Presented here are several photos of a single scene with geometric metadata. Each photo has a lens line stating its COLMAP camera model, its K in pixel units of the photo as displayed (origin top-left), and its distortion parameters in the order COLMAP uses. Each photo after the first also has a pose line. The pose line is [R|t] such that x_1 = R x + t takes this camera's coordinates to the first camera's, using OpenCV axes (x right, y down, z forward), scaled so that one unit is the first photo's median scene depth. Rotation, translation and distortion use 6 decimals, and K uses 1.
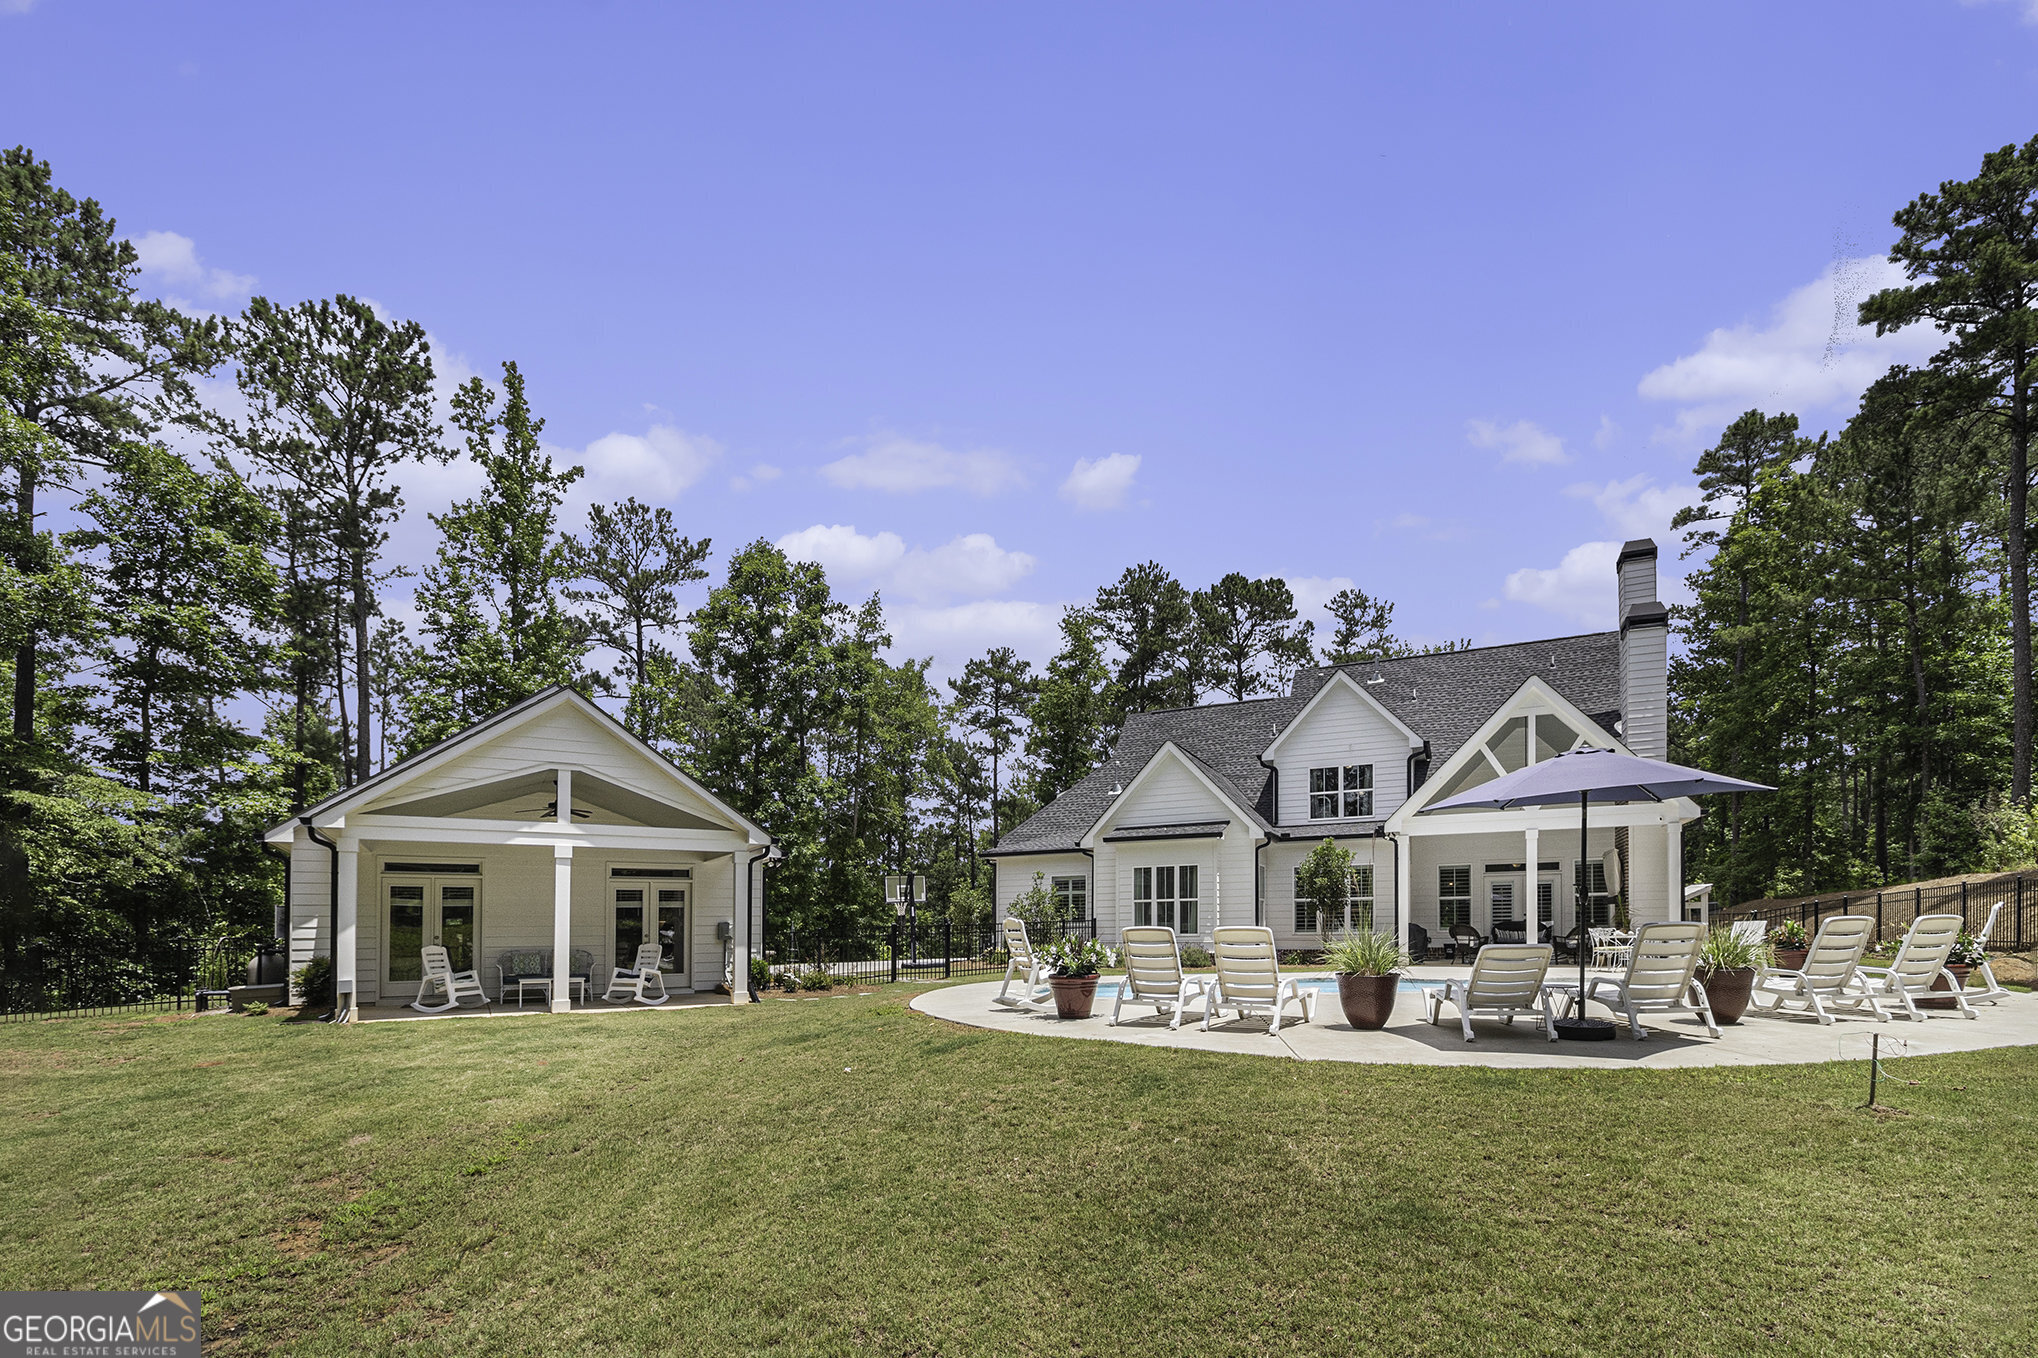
lens RADIAL K [[916.4, 0, 953.1], [0, 916.4, 889.7], [0, 0, 1]] dist [-0.000918, -0.011970]
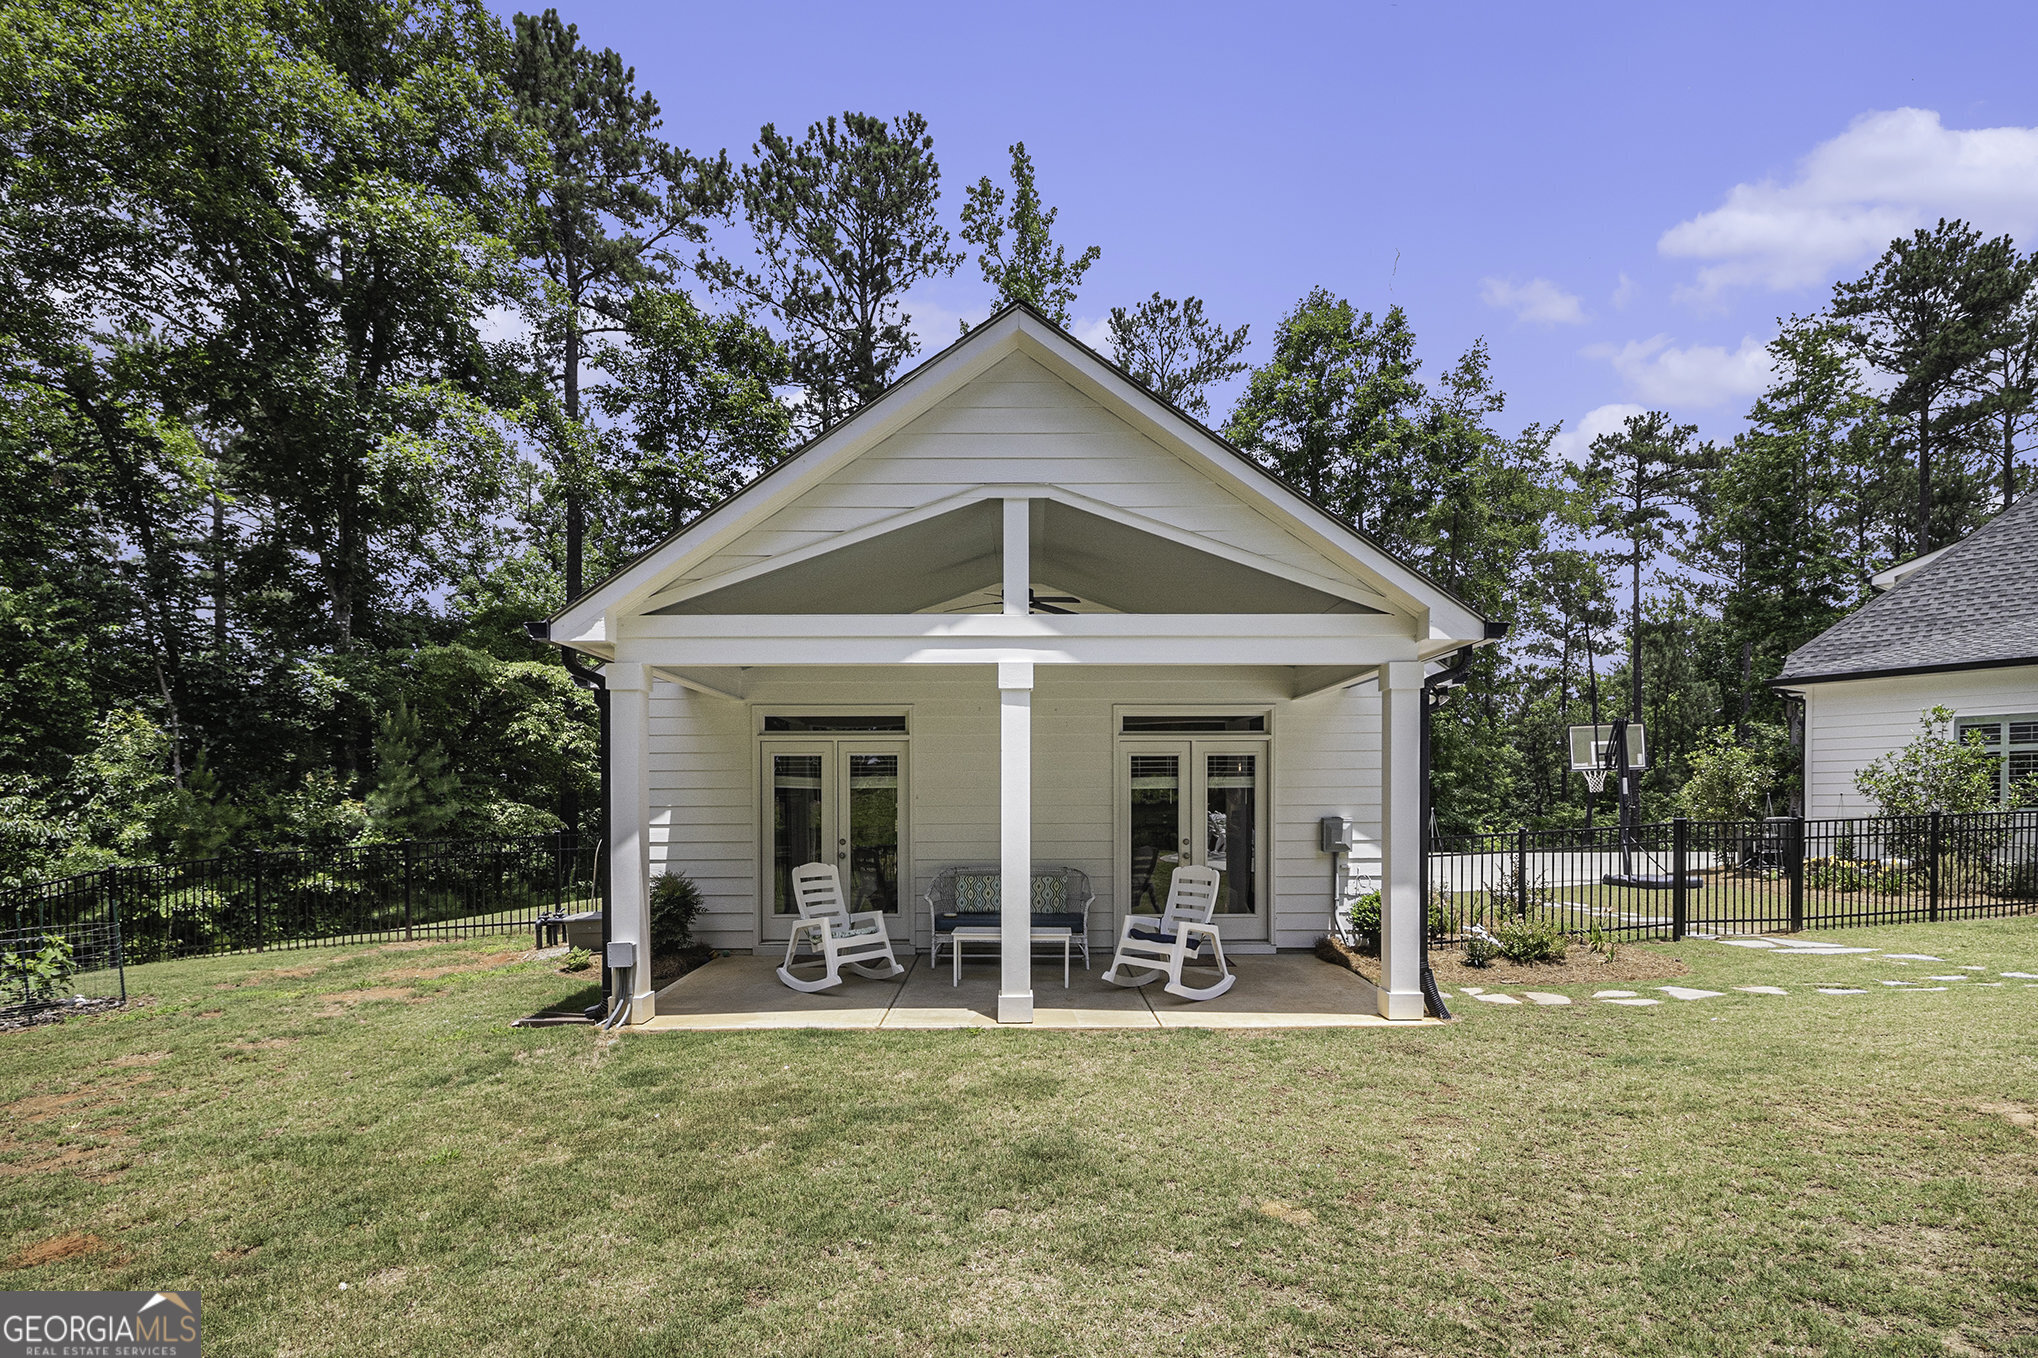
lens RADIAL K [[947.9, 0, 1021.3], [0, 947.9, 782.1], [0, 0, 1]] dist [-0.003166, -0.000432]
pose [[0.884079, -0.003495, -0.467324, -0.066877], [0.016927, 0.999555, 0.024547, 0.000266], [0.467030, -0.029612, 0.883746, 0.193946]]
